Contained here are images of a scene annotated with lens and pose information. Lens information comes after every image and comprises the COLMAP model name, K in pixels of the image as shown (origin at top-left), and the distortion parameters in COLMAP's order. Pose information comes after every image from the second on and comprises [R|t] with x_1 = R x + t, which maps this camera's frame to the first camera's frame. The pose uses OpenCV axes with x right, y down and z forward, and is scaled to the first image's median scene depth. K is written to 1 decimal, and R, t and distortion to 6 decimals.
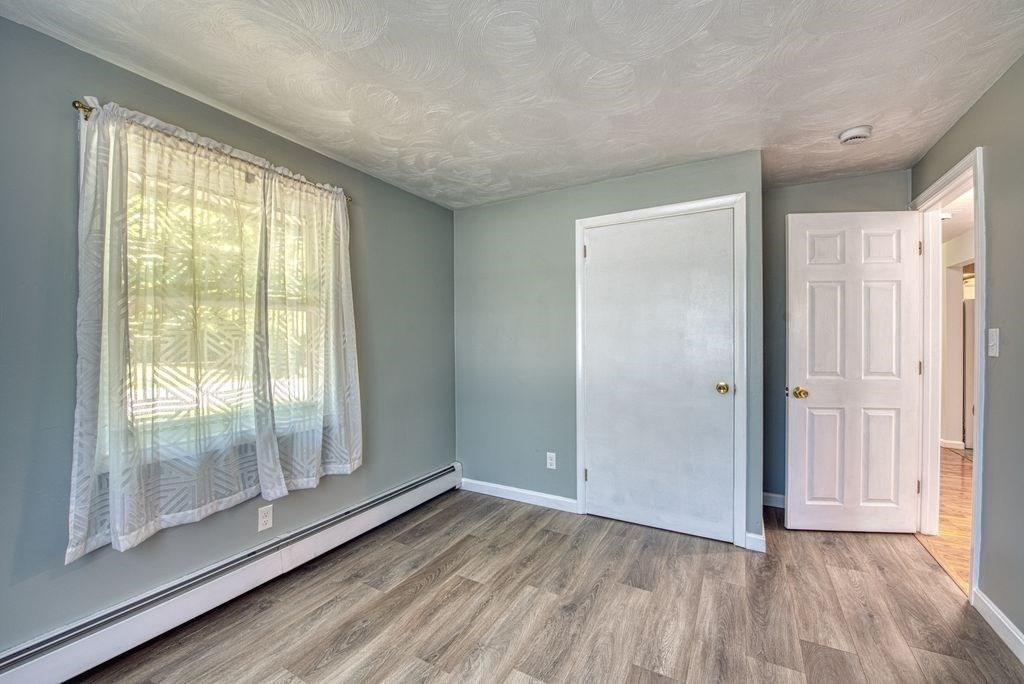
lens RADIAL K [[405.5, 0, 509.1], [0, 405.5, 339.0], [0, 0, 1]] dist [-0.018012, -0.001999]
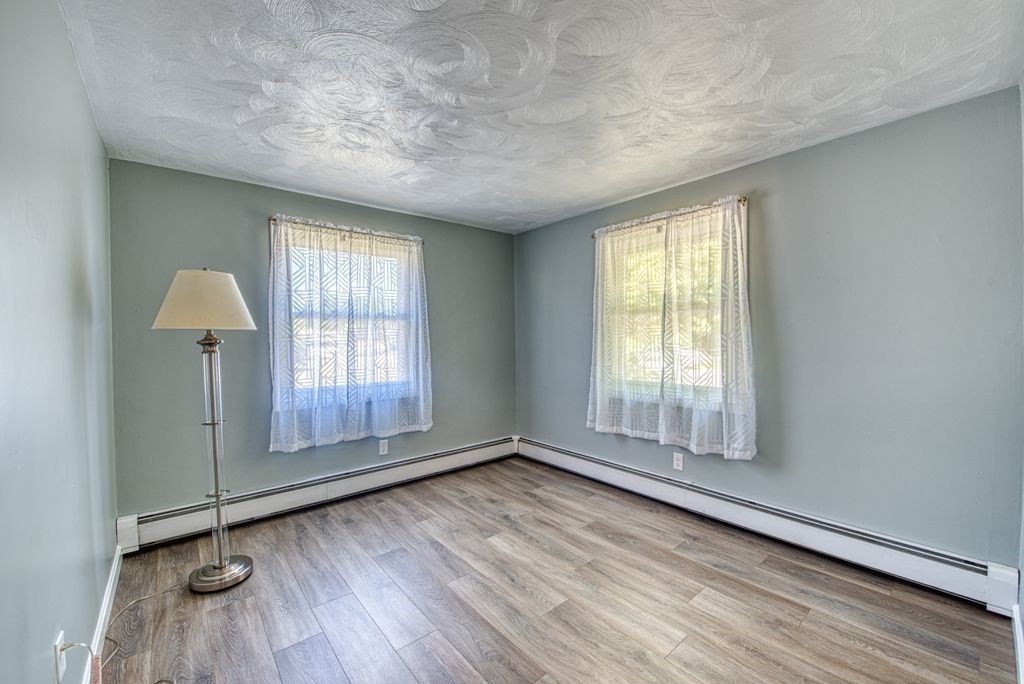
lens RADIAL K [[405.5, 0, 515.5], [0, 405.5, 345.6], [0, 0, 1]] dist [-0.018012, -0.001999]
pose [[-0.338467, 0.026439, -0.940607, 0.913388], [0.010037, 0.999650, 0.024487, -0.005591], [0.940925, -0.001153, -0.338614, 0.937302]]
